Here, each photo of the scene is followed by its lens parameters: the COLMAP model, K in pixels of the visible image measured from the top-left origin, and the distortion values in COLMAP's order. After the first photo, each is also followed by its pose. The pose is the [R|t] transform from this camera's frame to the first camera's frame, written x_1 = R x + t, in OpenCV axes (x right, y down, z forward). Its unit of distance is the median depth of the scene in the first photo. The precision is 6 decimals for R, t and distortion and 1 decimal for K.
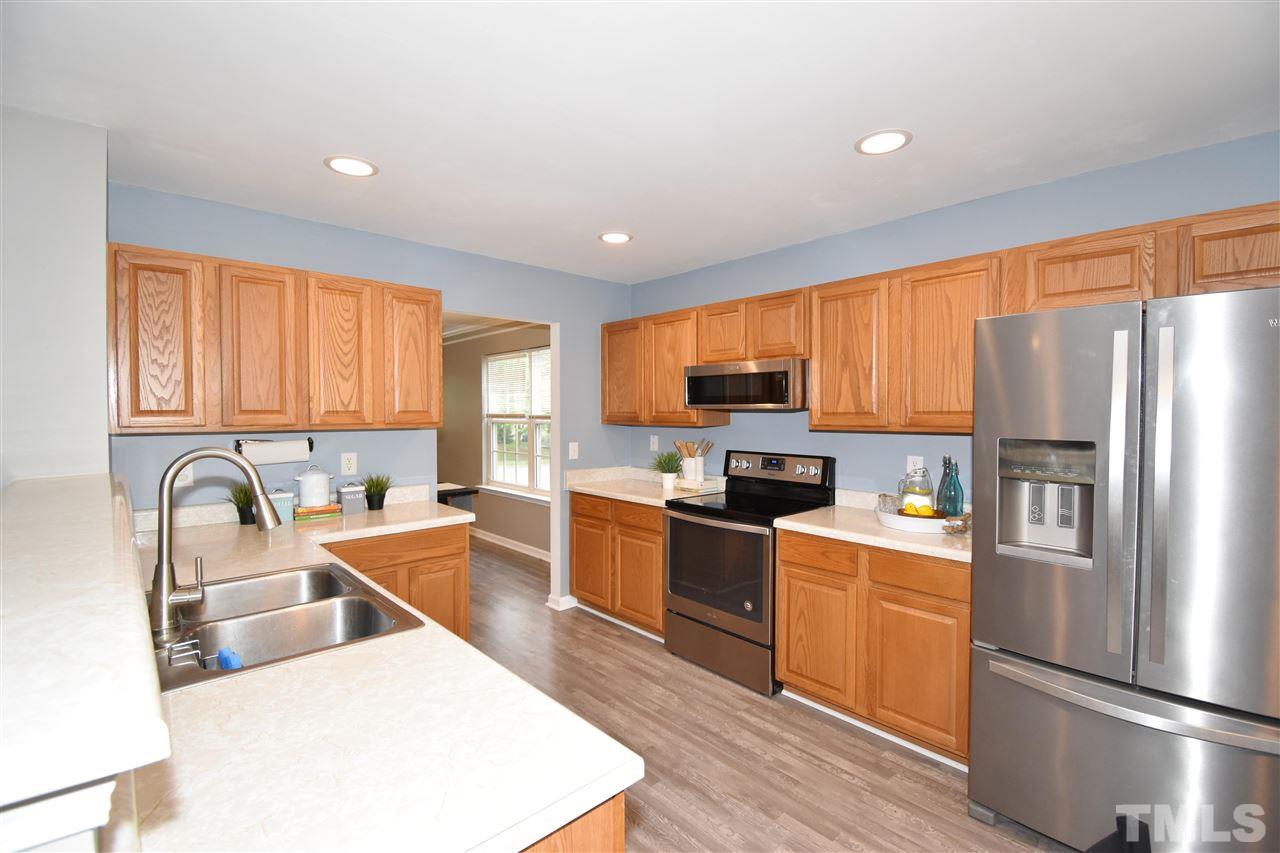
lens RADIAL K [[561.5, 0, 642.6], [0, 561.5, 423.7], [0, 0, 1]] dist [0.021799, -0.027204]
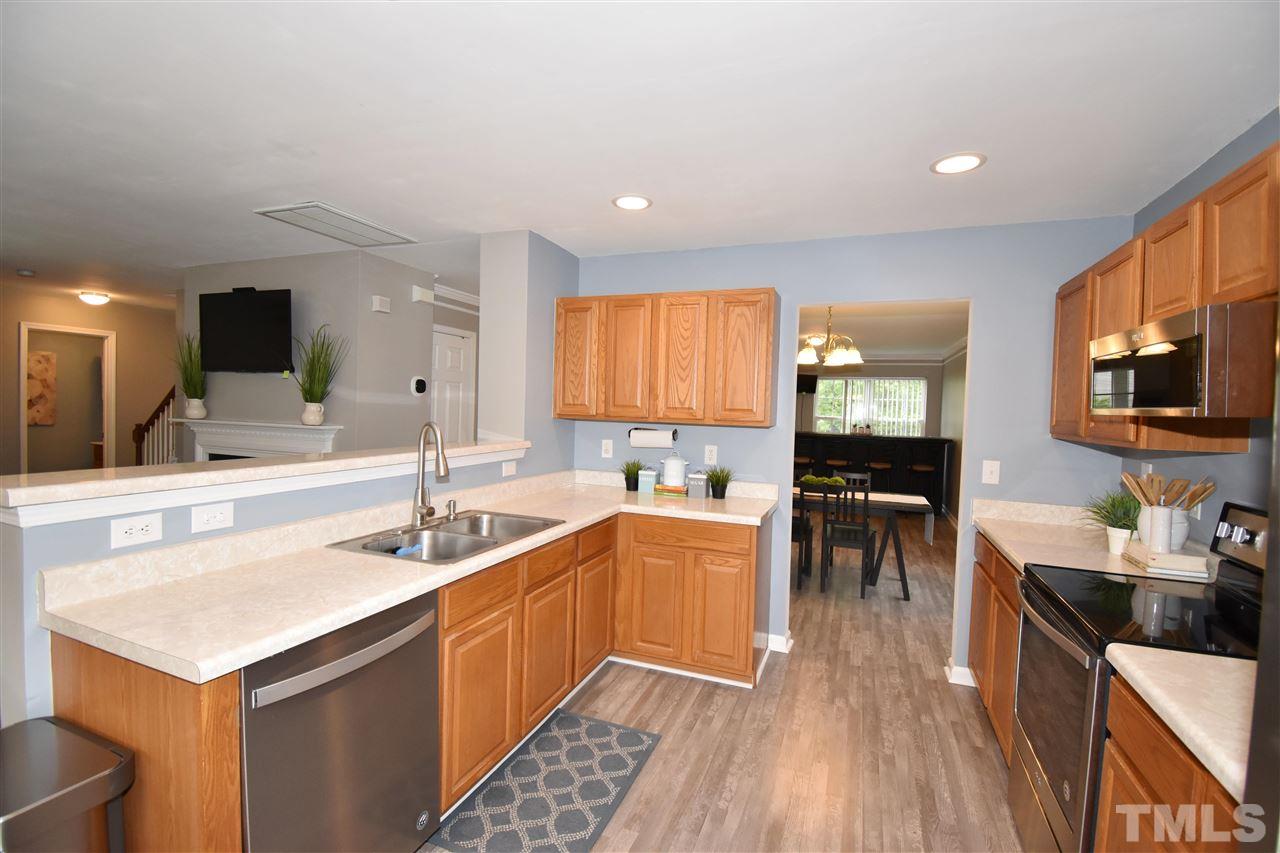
lens RADIAL K [[561.5, 0, 642.6], [0, 561.5, 423.7], [0, 0, 1]] dist [0.021799, -0.027204]
pose [[0.435287, 0.039708, -0.899415, 0.482375], [-0.050044, 0.998549, 0.019865, -0.008050], [0.898900, 0.036363, 0.436643, 0.418204]]
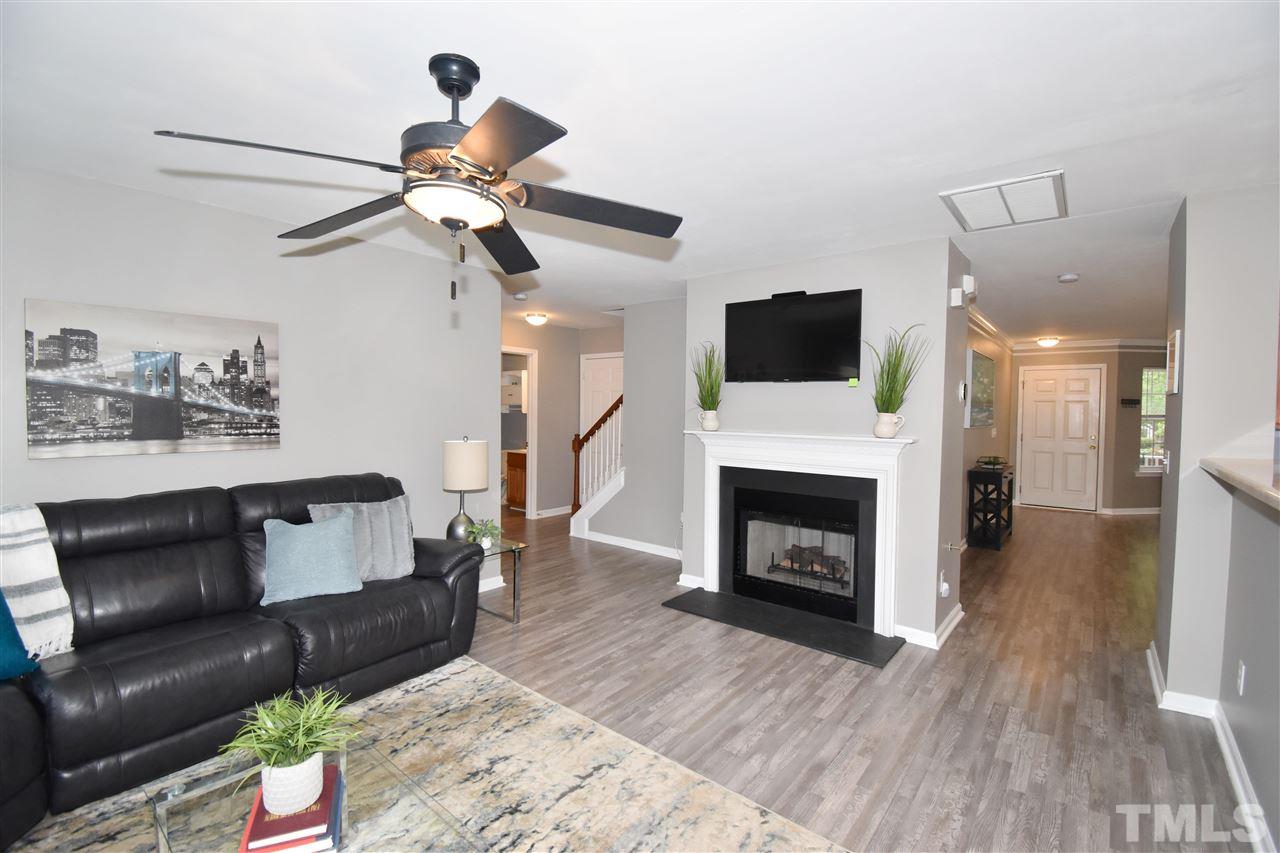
lens RADIAL K [[561.5, 0, 642.6], [0, 561.5, 423.7], [0, 0, 1]] dist [0.021799, -0.027204]
pose [[0.142986, 0.031578, -0.989221, 0.042684], [-0.034736, 0.999035, 0.026871, 0.017185], [0.989115, 0.030519, 0.143945, -0.401925]]
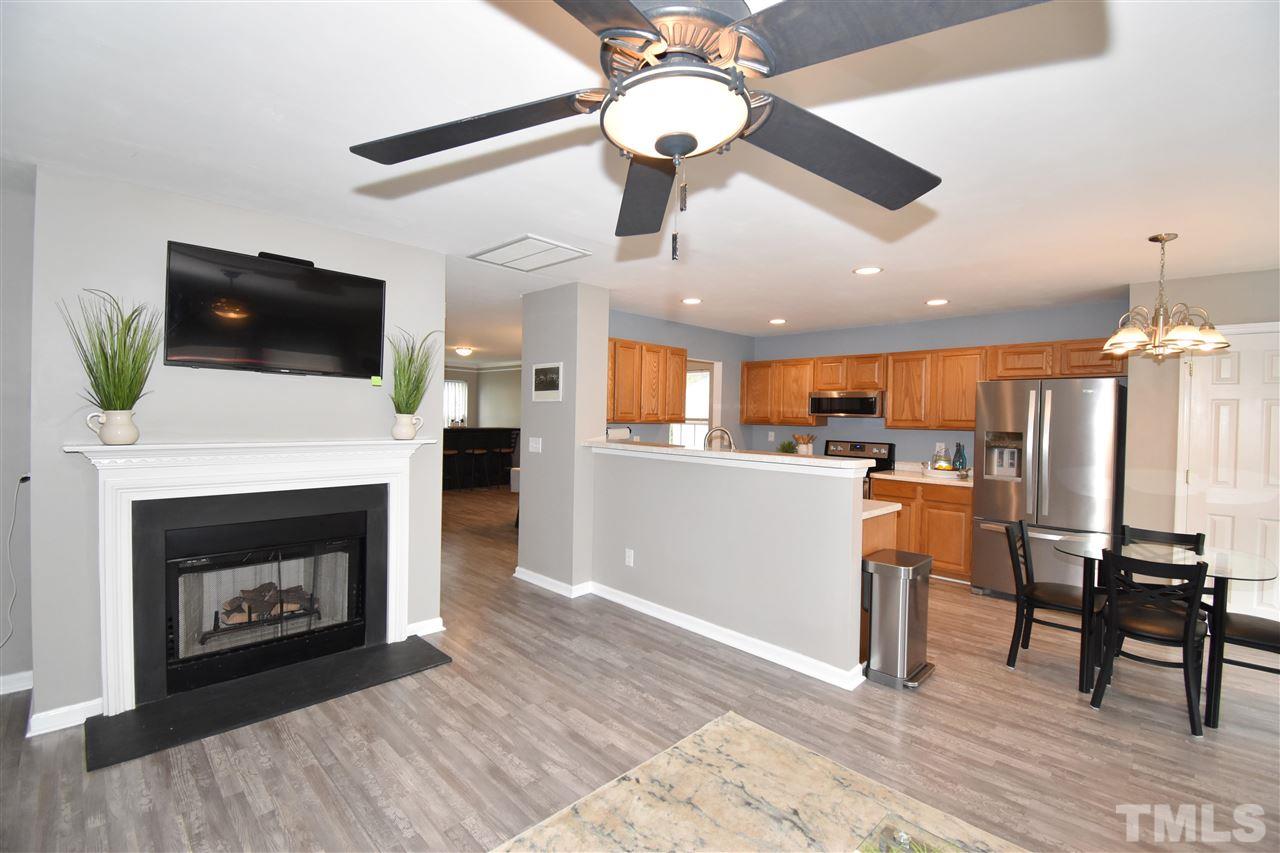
lens RADIAL K [[561.5, 0, 642.6], [0, 561.5, 423.7], [0, 0, 1]] dist [0.021799, -0.027204]
pose [[0.999115, 0.019722, 0.037149, -0.628384], [-0.019423, 0.999776, -0.008371, 0.028901], [-0.037305, 0.007642, 0.999275, -0.921901]]
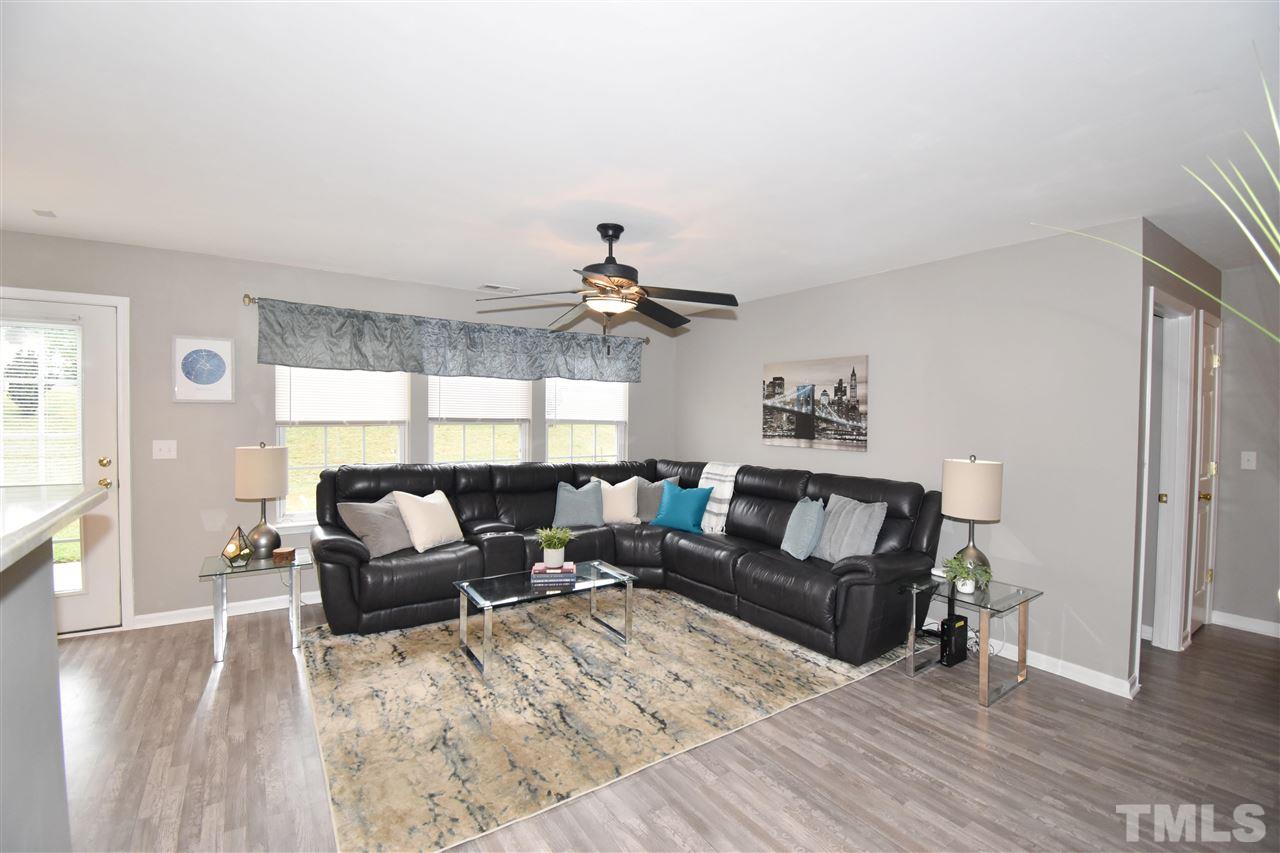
lens RADIAL K [[561.5, 0, 642.6], [0, 561.5, 423.7], [0, 0, 1]] dist [0.021799, -0.027204]
pose [[-0.989264, -0.015046, 0.145360, -0.819677], [-0.008995, 0.999069, 0.042198, -0.006346], [-0.145860, 0.040438, -0.988479, 0.555642]]
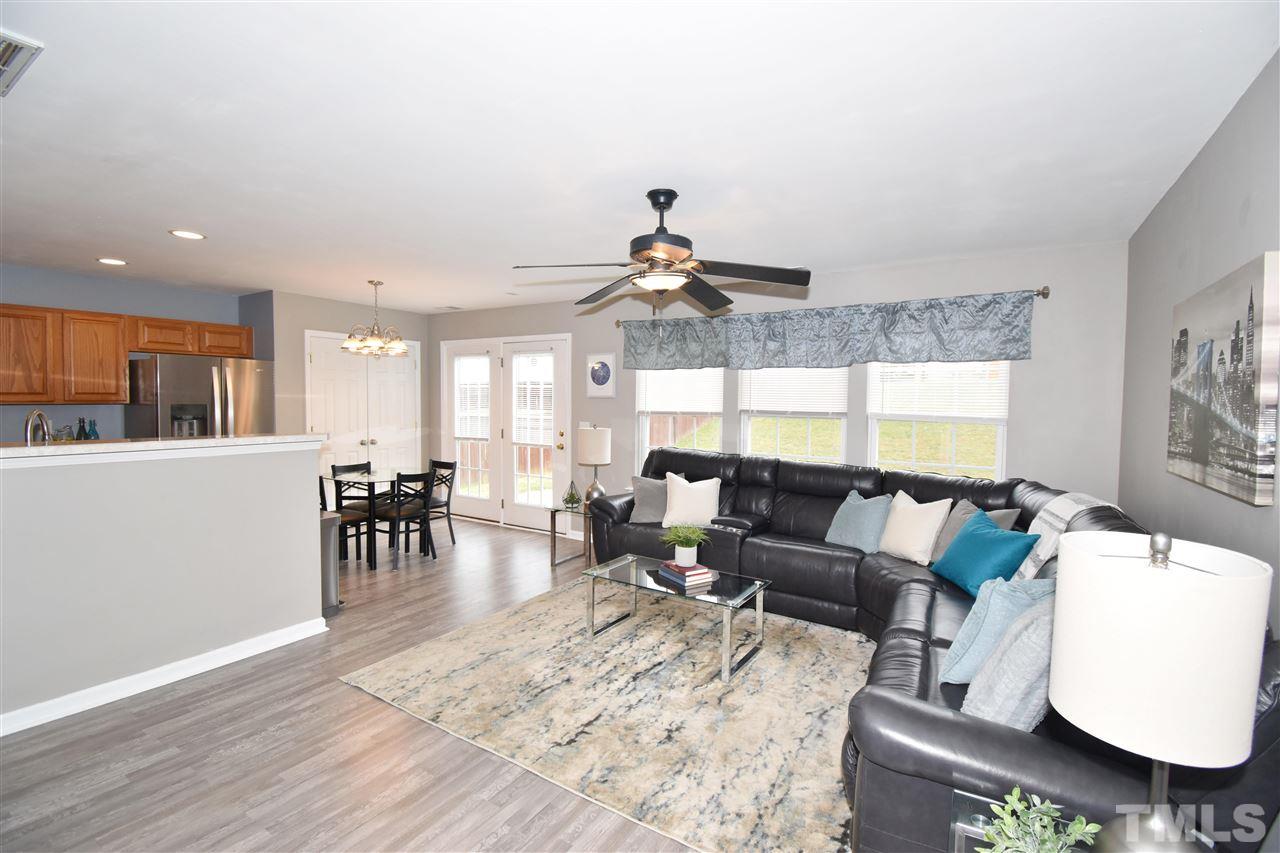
lens RADIAL K [[561.5, 0, 642.6], [0, 561.5, 423.7], [0, 0, 1]] dist [0.021799, -0.027204]
pose [[-0.265882, -0.042288, 0.963078, -1.535888], [0.009212, 0.998880, 0.046403, 0.010775], [-0.963961, 0.021210, -0.265195, -0.227074]]
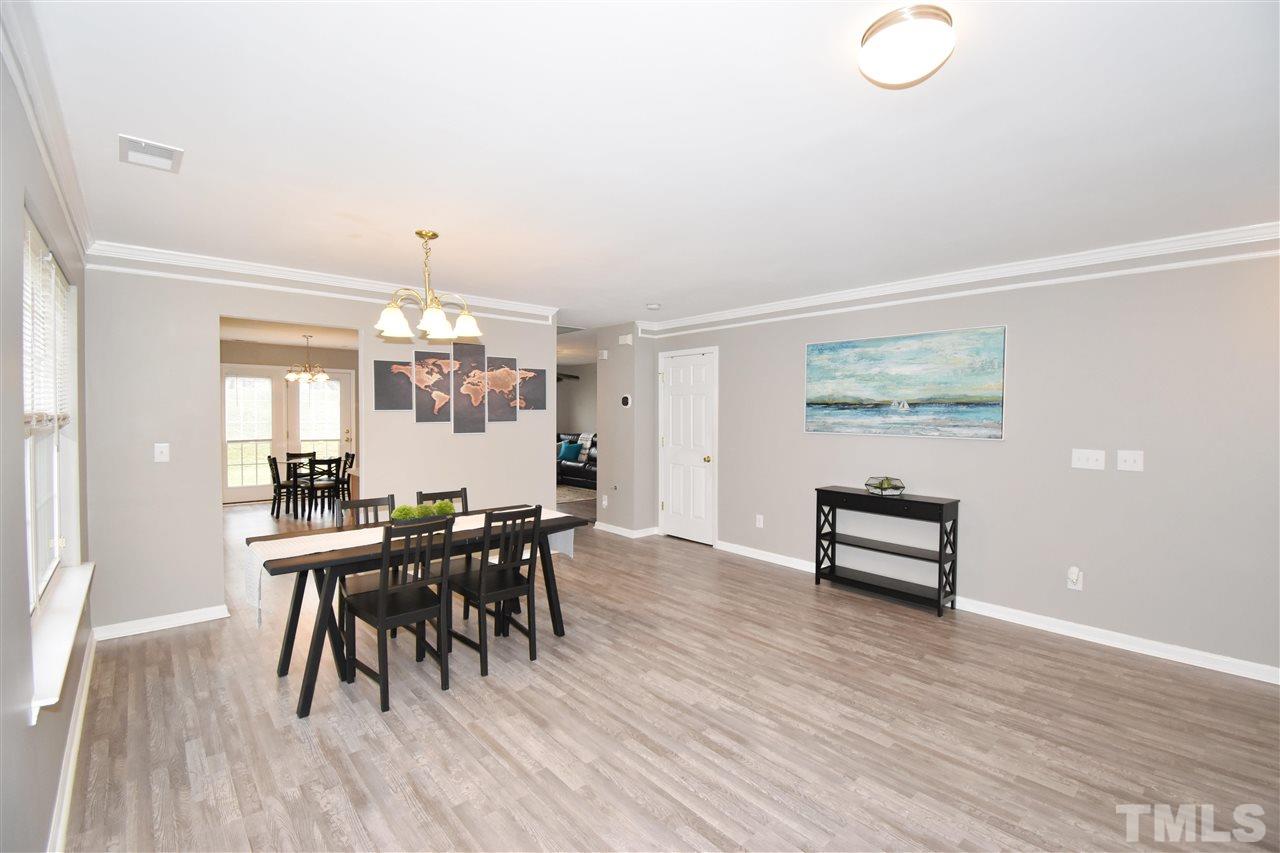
lens RADIAL K [[561.5, 0, 642.6], [0, 561.5, 423.7], [0, 0, 1]] dist [0.021799, -0.027204]
pose [[-0.999763, -0.004777, 0.021224, -1.291670], [-0.003835, 0.999016, 0.044190, -0.059777], [-0.021415, 0.044098, -0.998798, 2.813306]]
